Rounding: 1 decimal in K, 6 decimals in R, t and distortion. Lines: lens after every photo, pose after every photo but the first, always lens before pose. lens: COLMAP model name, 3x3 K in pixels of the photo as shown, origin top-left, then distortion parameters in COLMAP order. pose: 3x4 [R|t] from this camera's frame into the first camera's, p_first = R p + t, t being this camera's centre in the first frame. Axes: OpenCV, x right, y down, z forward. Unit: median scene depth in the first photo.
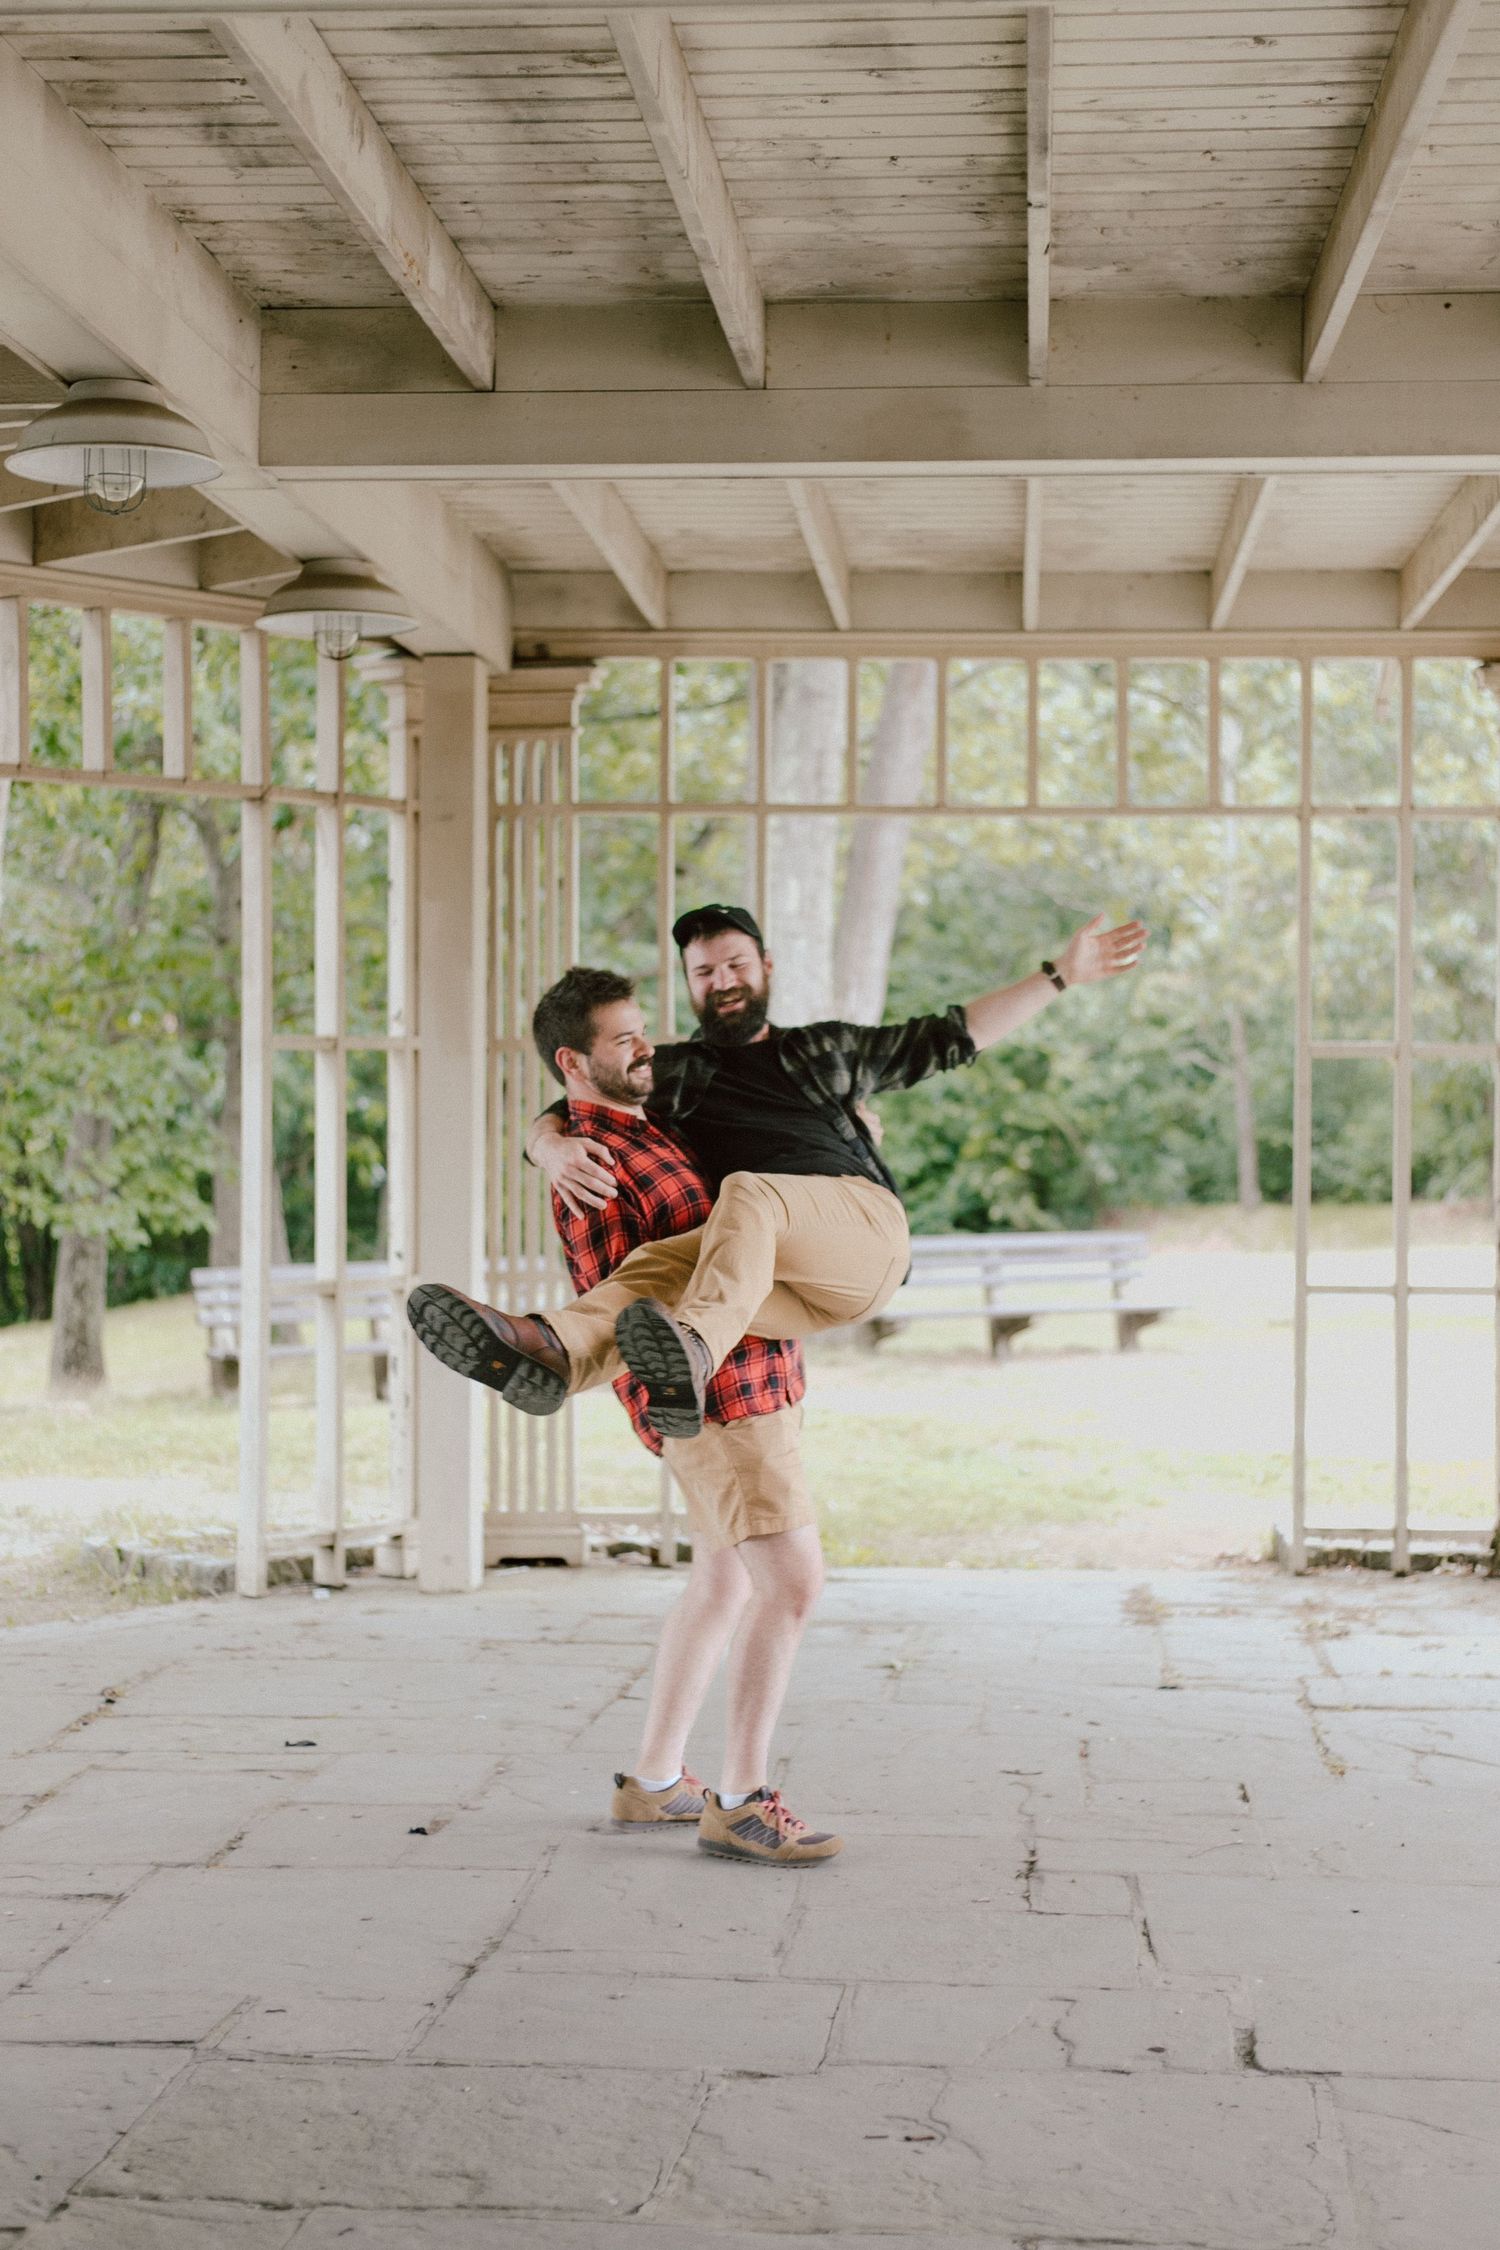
lens RADIAL K [[4256.1, 0, 750.6], [0, 4256.1, 1023.9], [0, 0, 1]] dist [0.138637, -0.319990]
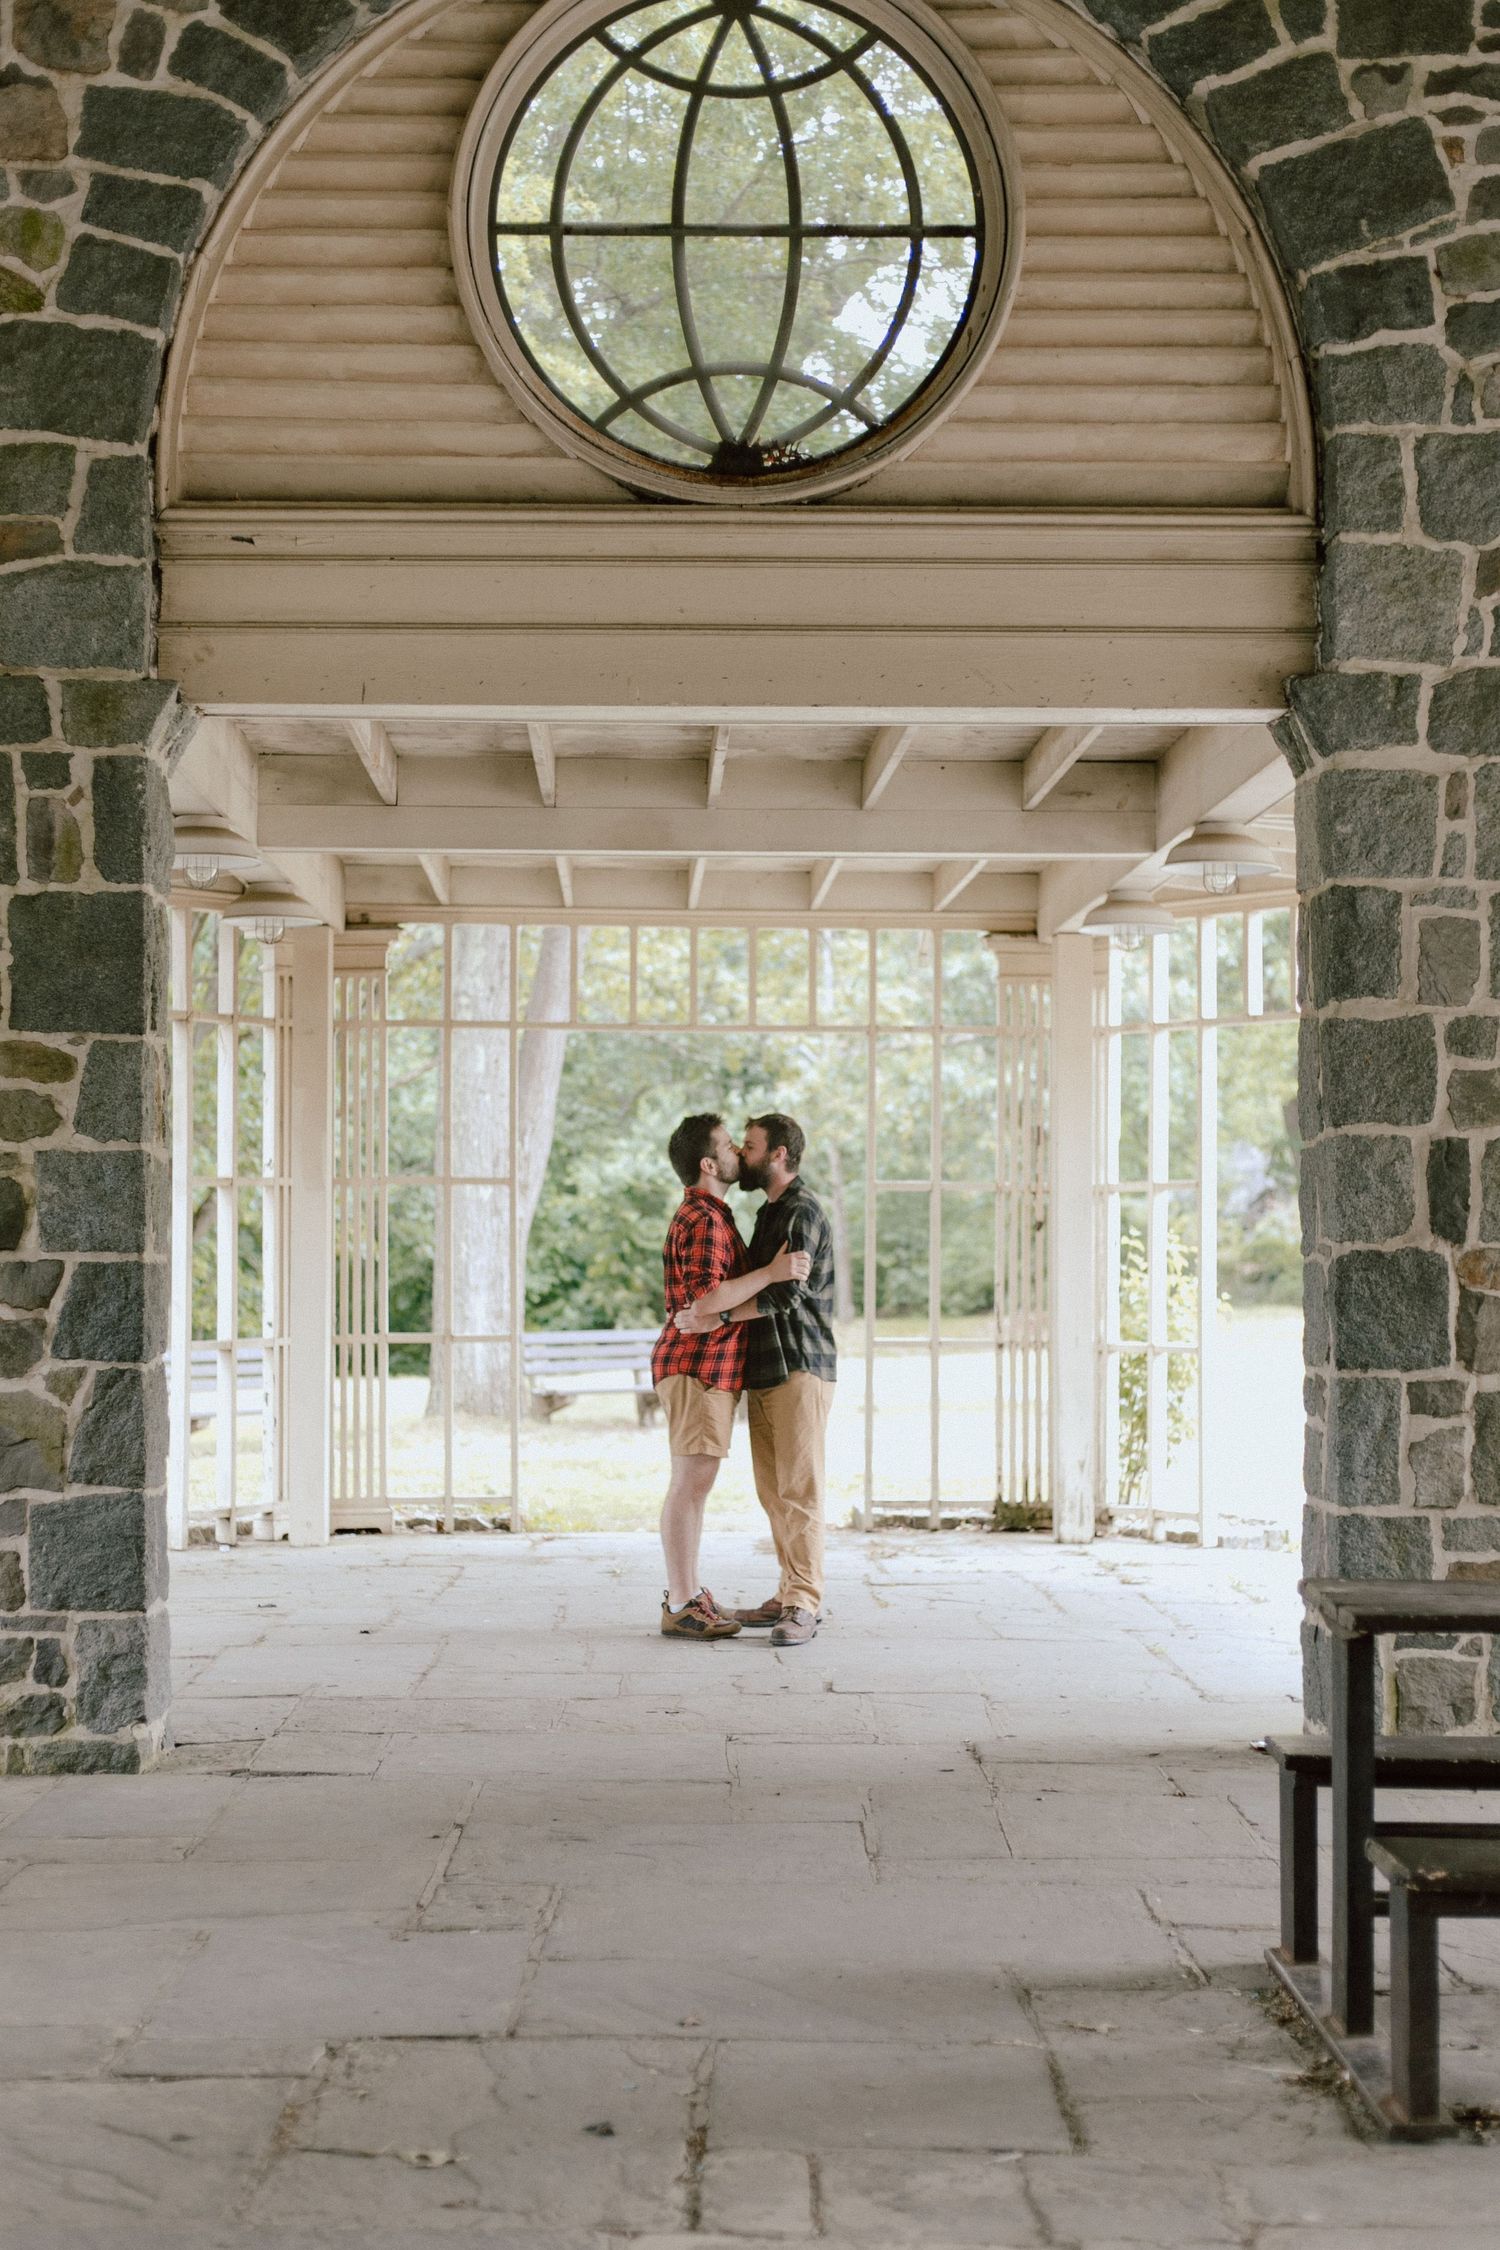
lens RADIAL K [[4256.1, 0, 750.6], [0, 4256.1, 1023.9], [0, 0, 1]] dist [0.138637, -0.319990]
pose [[0.995641, 0.002935, 0.093224, -0.054195], [-0.000144, 0.999552, -0.029934, -0.006086], [-0.093270, 0.029790, 0.995195, -0.500368]]
